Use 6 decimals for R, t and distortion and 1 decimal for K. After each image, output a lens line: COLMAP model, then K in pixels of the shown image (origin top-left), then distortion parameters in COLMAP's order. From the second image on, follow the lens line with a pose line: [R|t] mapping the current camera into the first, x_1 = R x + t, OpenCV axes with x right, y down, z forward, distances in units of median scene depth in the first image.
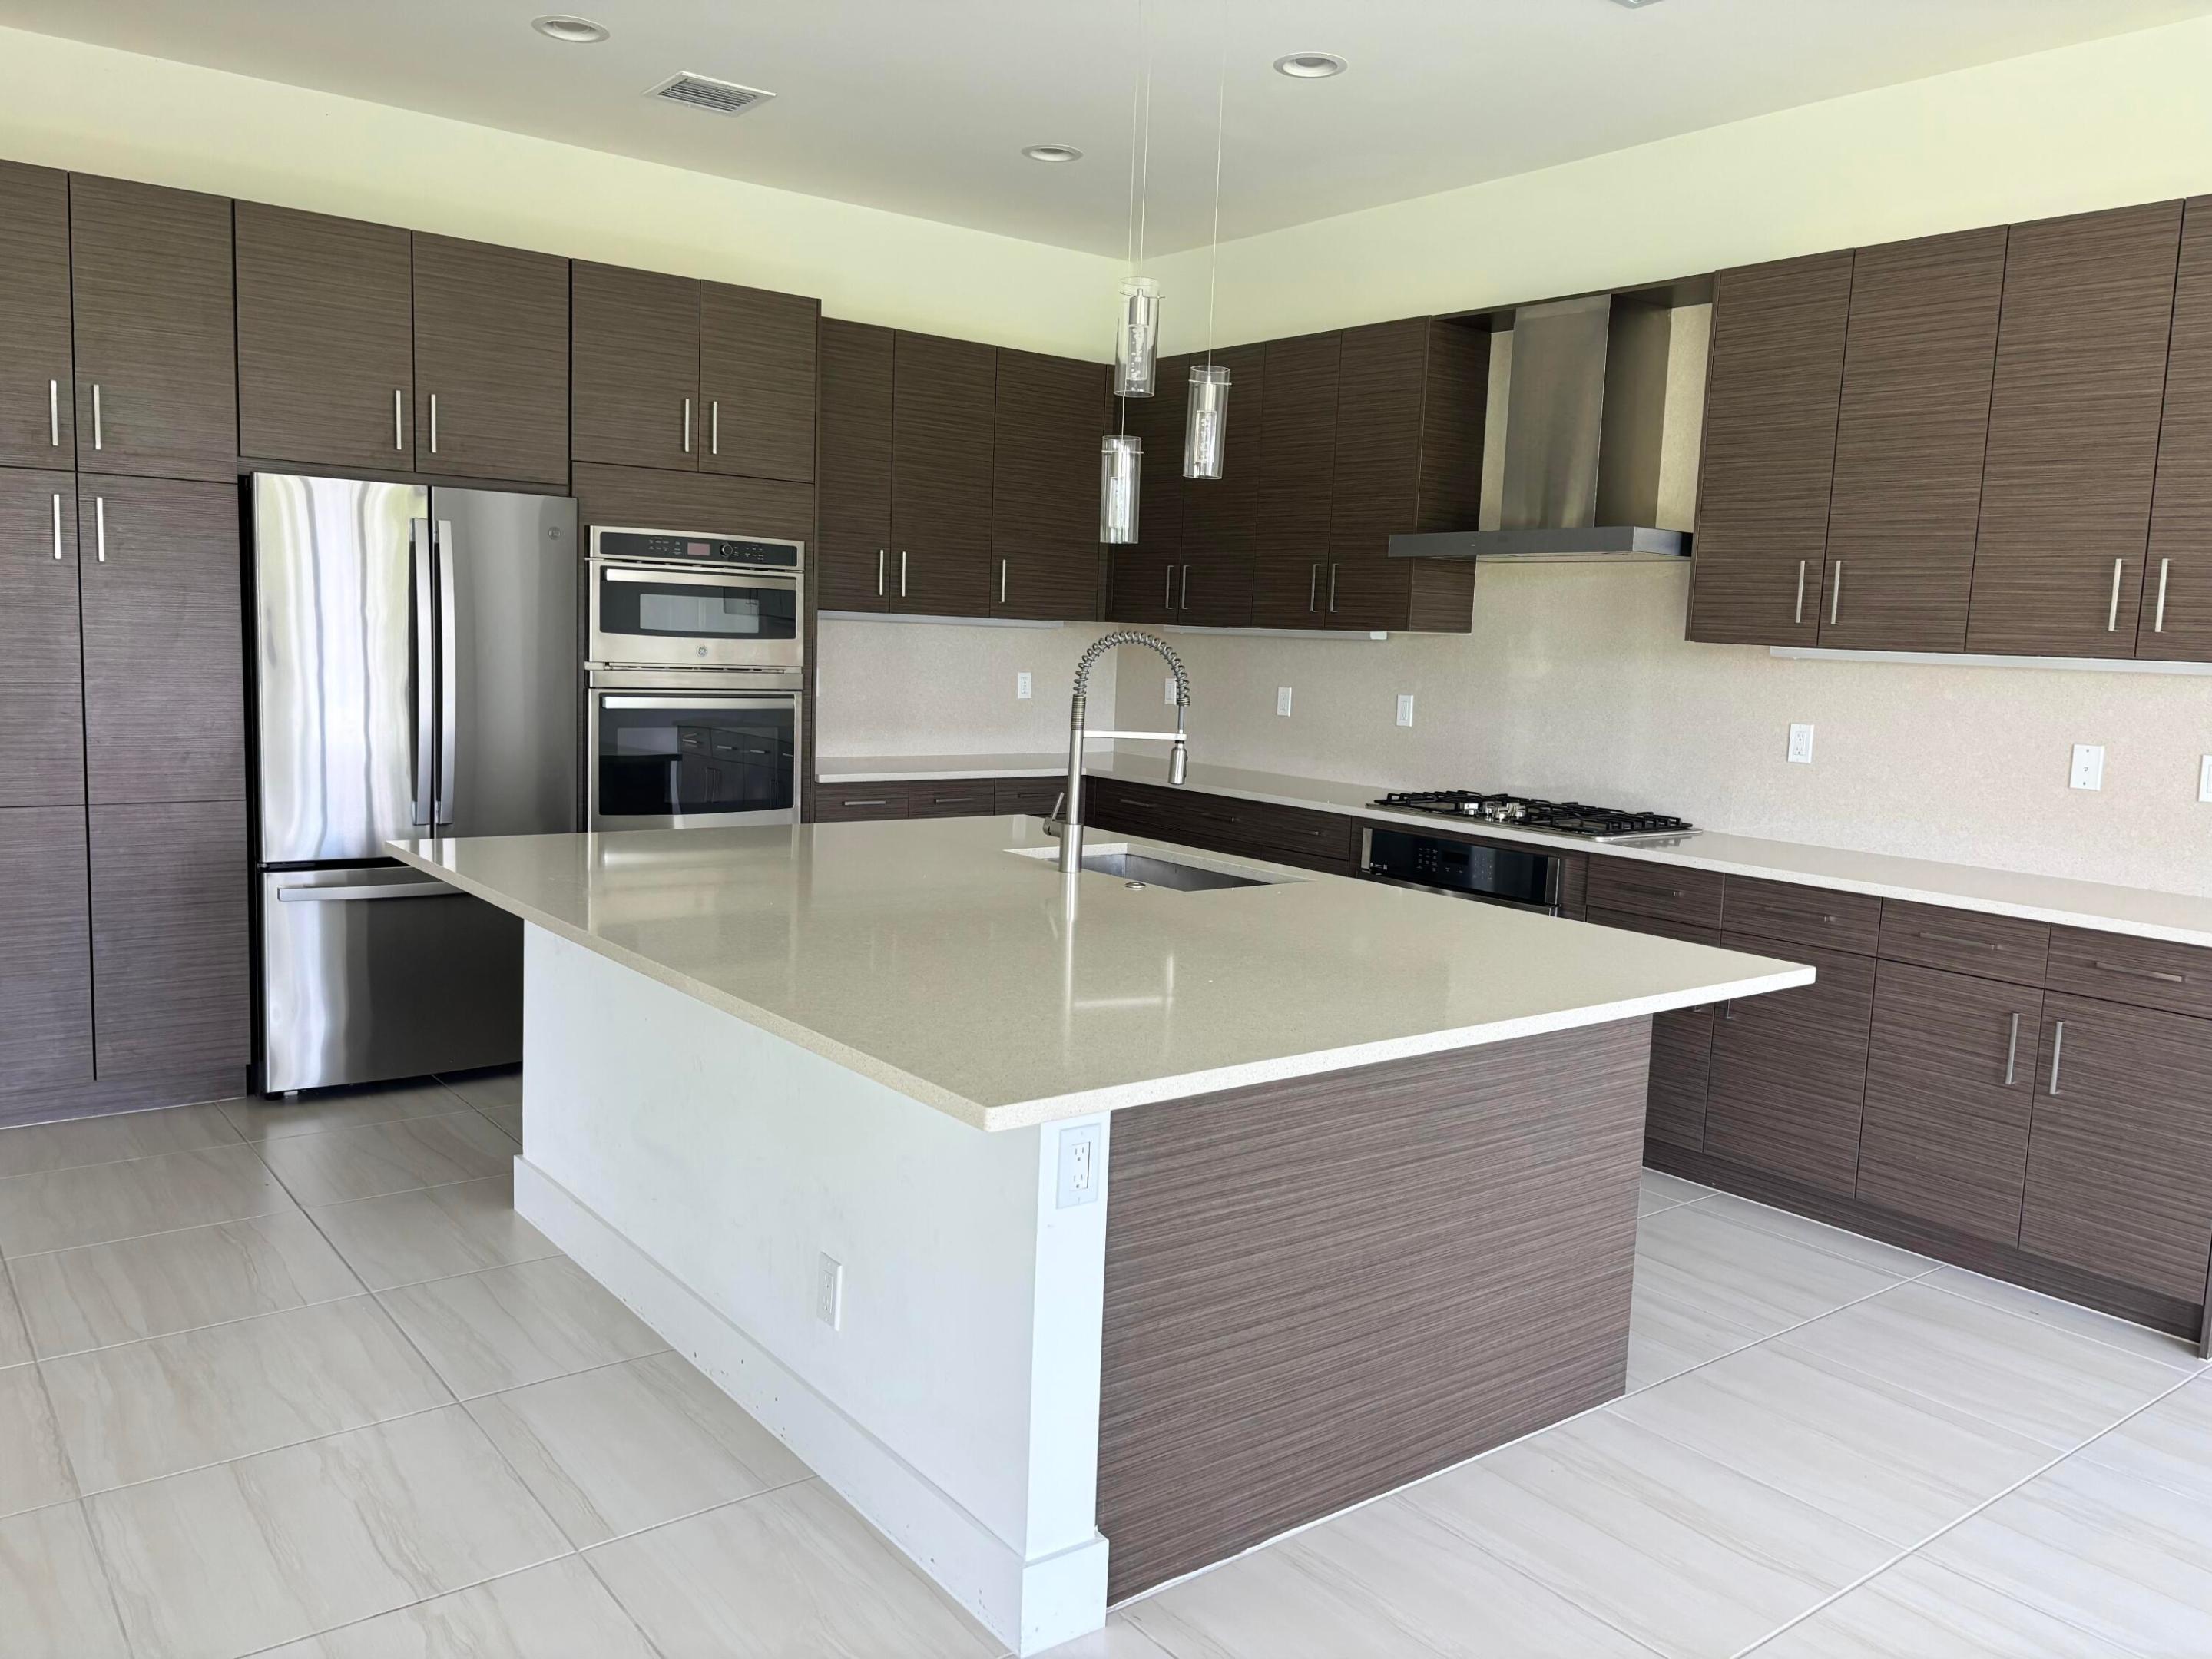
lens RADIAL K [[1677.5, 0, 1096.8], [0, 1677.5, 810.4], [0, 0, 1]] dist [0.035006, -0.010128]
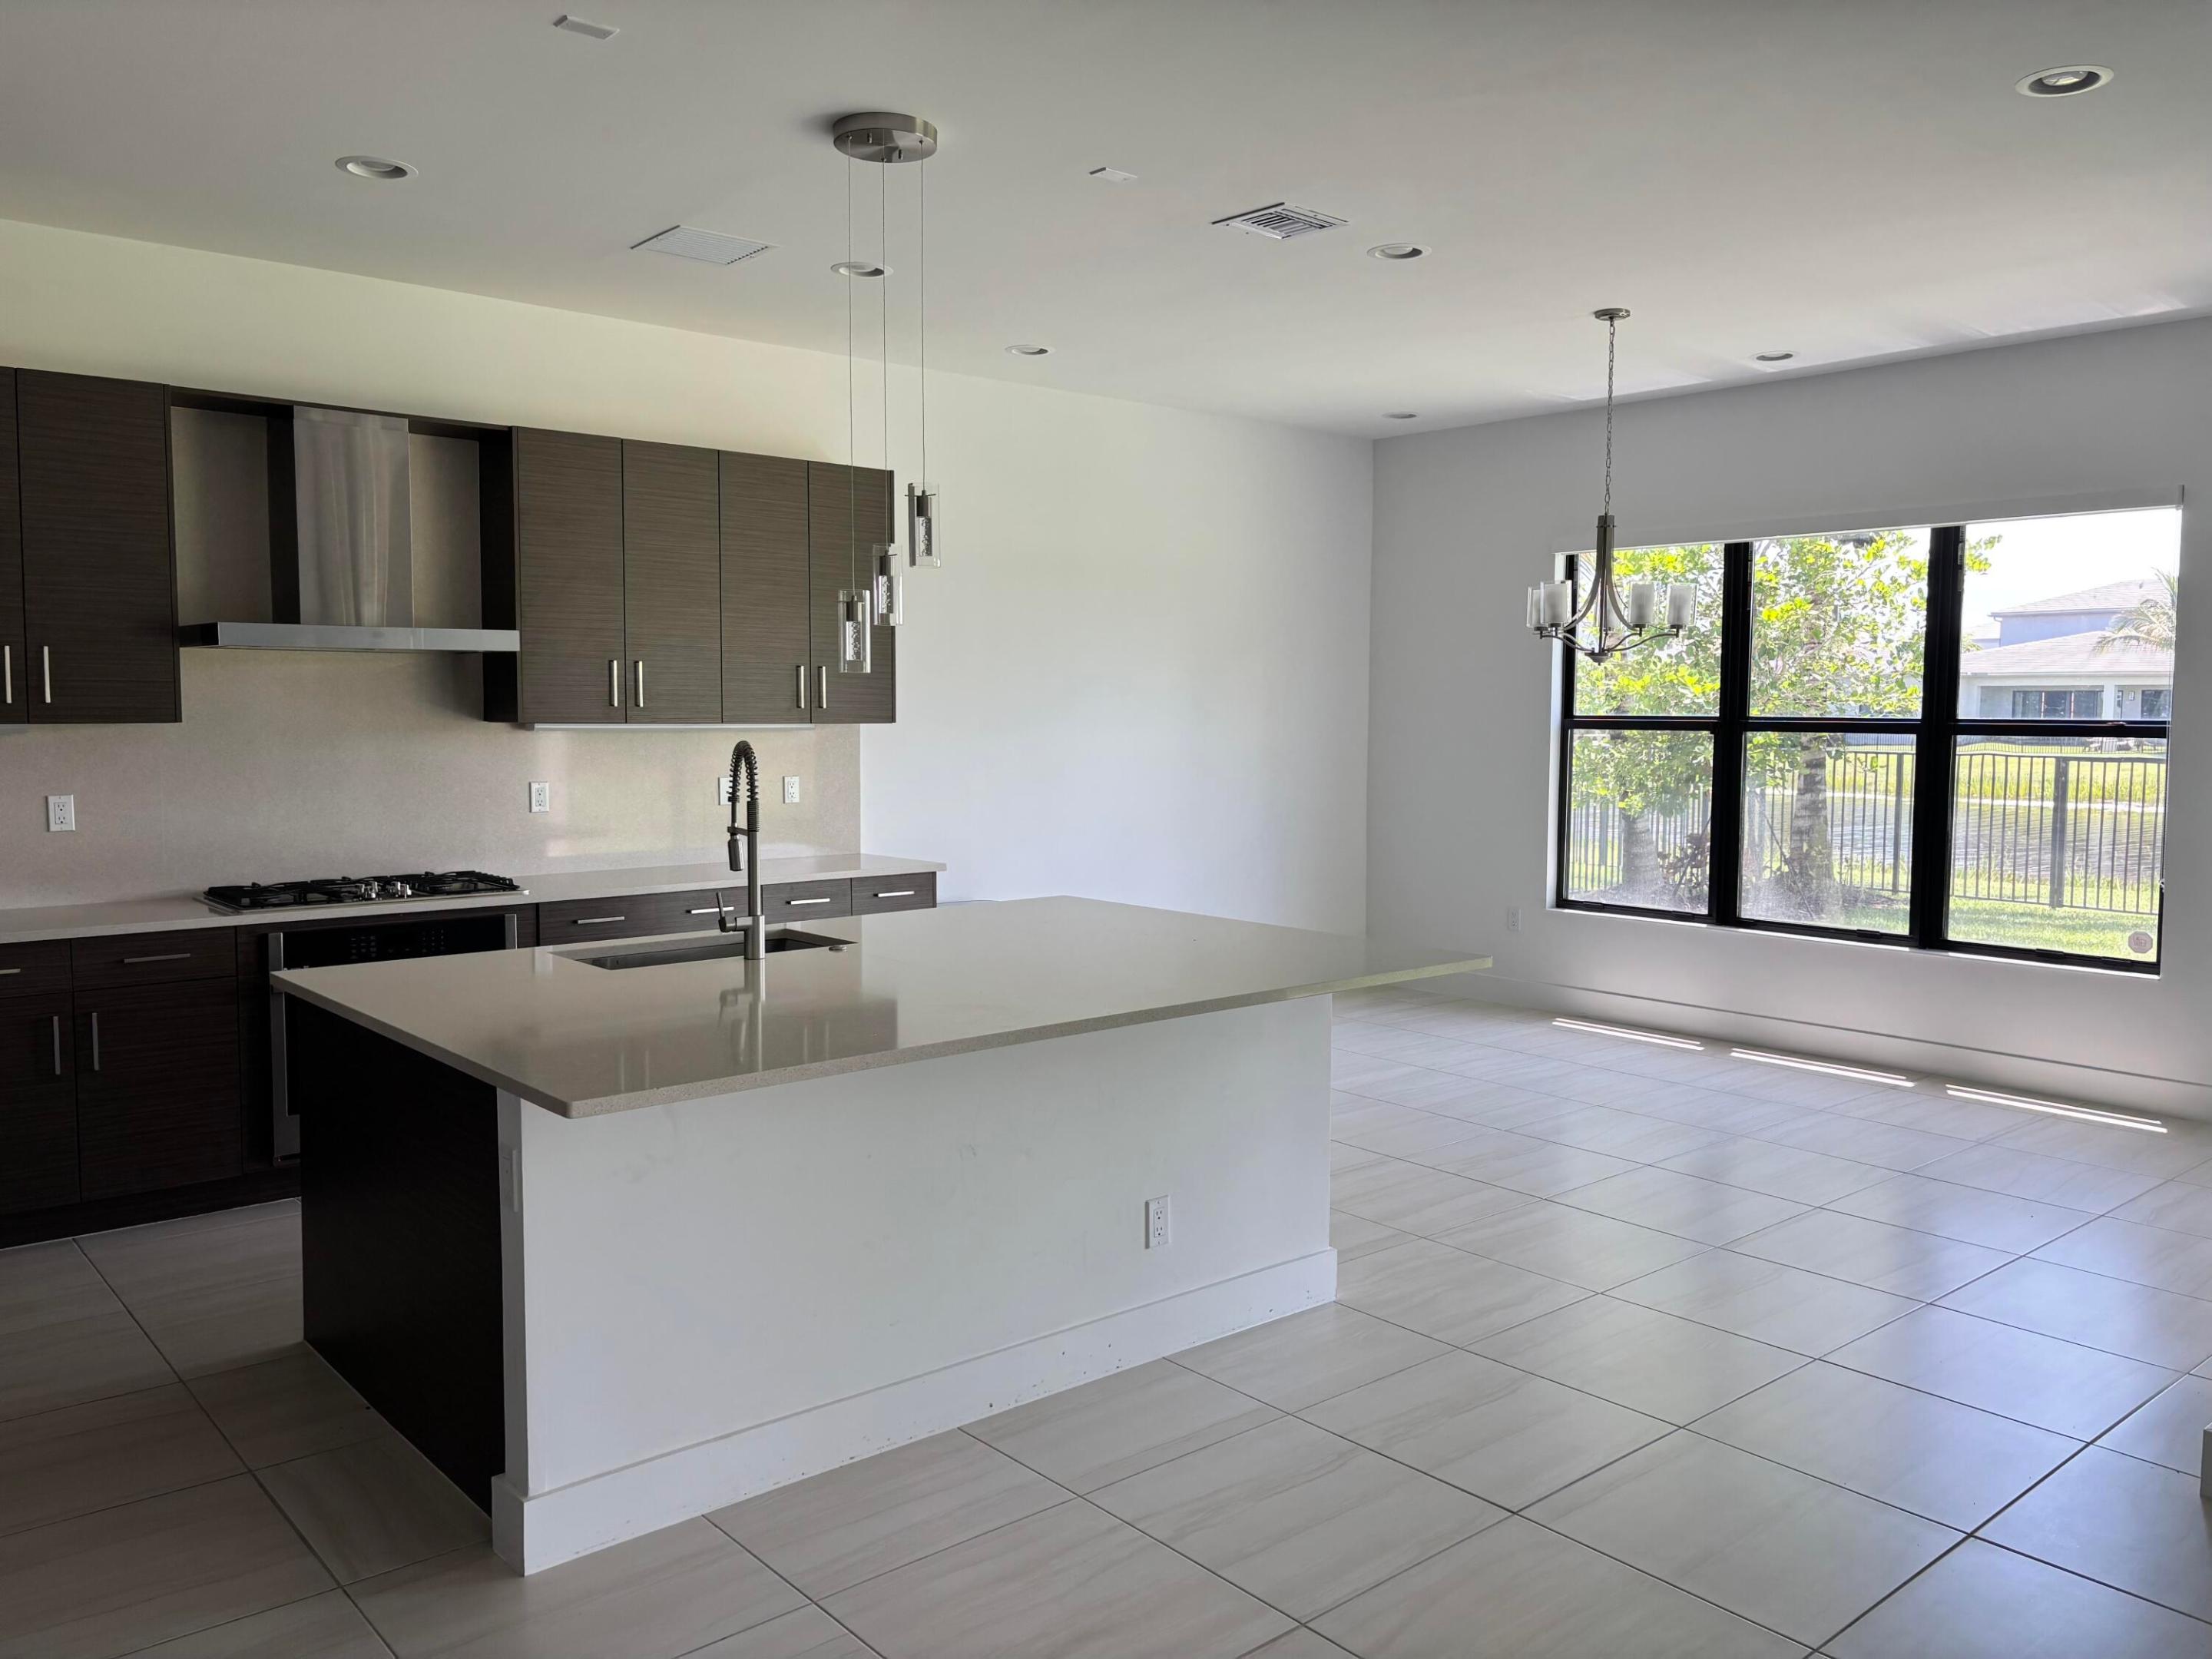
lens RADIAL K [[1675.4, 0, 1106.0], [0, 1675.4, 829.5], [0, 0, 1]] dist [0.063960, -0.076021]
pose [[-0.051138, -0.113726, 0.992195, -1.040358], [0.104342, 0.987449, 0.118559, -0.144298], [-0.993226, 0.109590, -0.038629, 0.728858]]
